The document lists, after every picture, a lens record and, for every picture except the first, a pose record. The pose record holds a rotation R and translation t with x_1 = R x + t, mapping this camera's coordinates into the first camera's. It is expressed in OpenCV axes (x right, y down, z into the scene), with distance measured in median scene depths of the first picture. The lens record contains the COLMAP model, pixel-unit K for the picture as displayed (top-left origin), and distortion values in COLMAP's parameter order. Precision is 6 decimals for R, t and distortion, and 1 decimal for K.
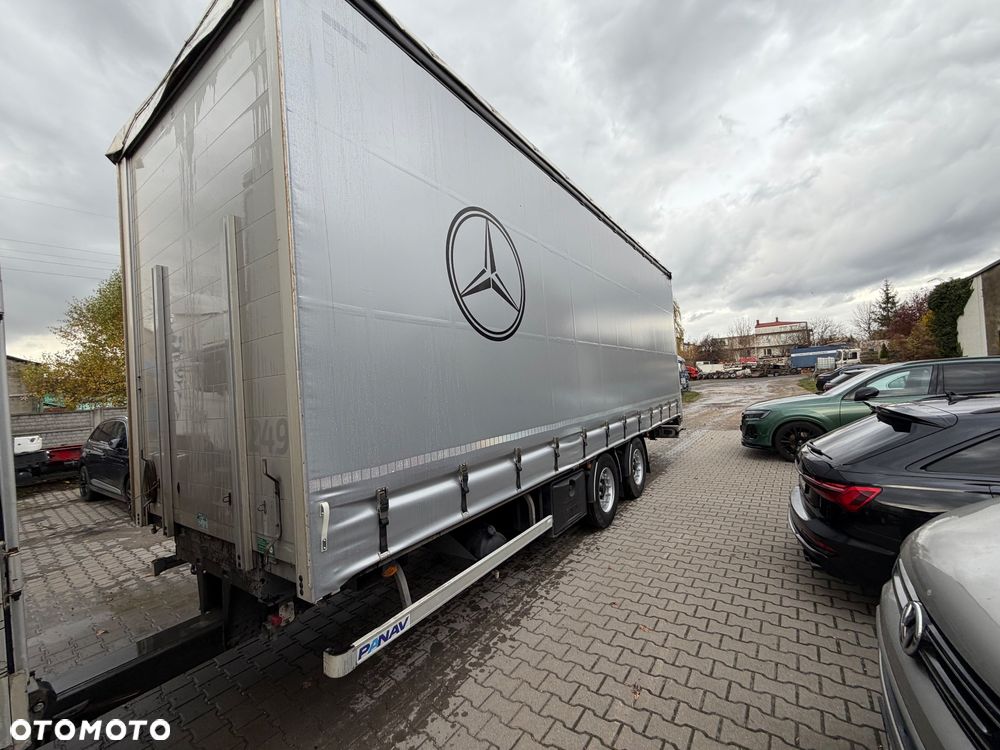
lens RADIAL K [[392.3, 0, 489.4], [0, 392.3, 374.4], [0, 0, 1]] dist [-0.001370, 0.000385]
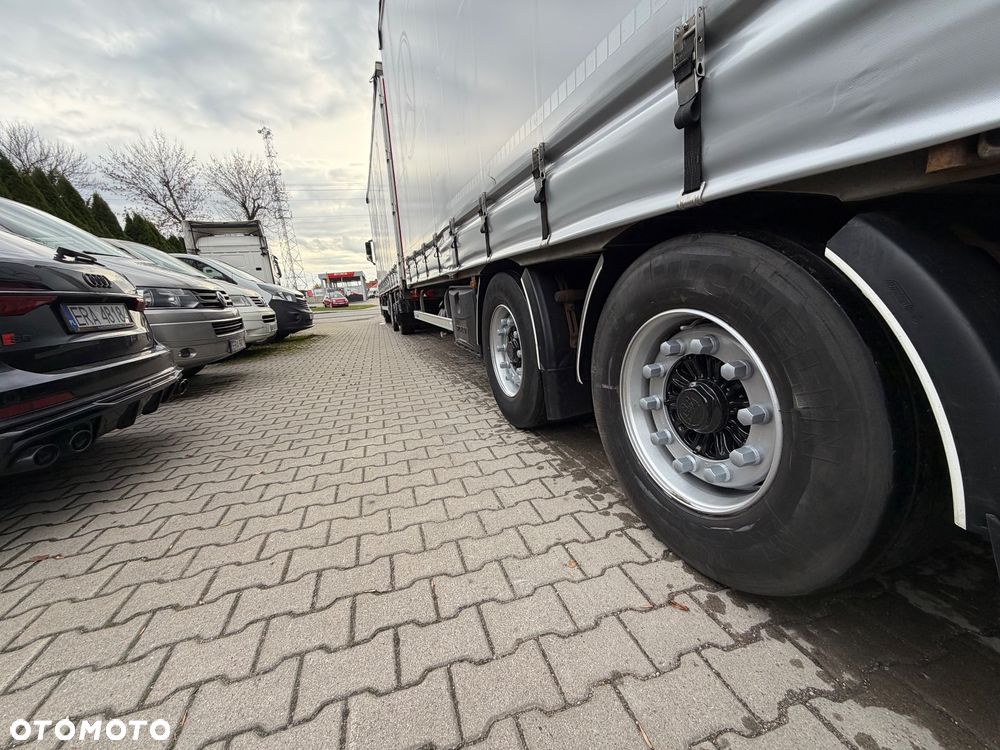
lens RADIAL K [[397.6, 0, 500.0], [0, 397.6, 375.0], [0, 0, 1]] dist [-0.001605, 0.000311]
pose [[-0.554184, 0.288262, -0.780888, 0.781802], [0.145398, 0.957223, 0.250168, 0.236112], [0.819597, 0.025099, -0.572390, 1.463408]]
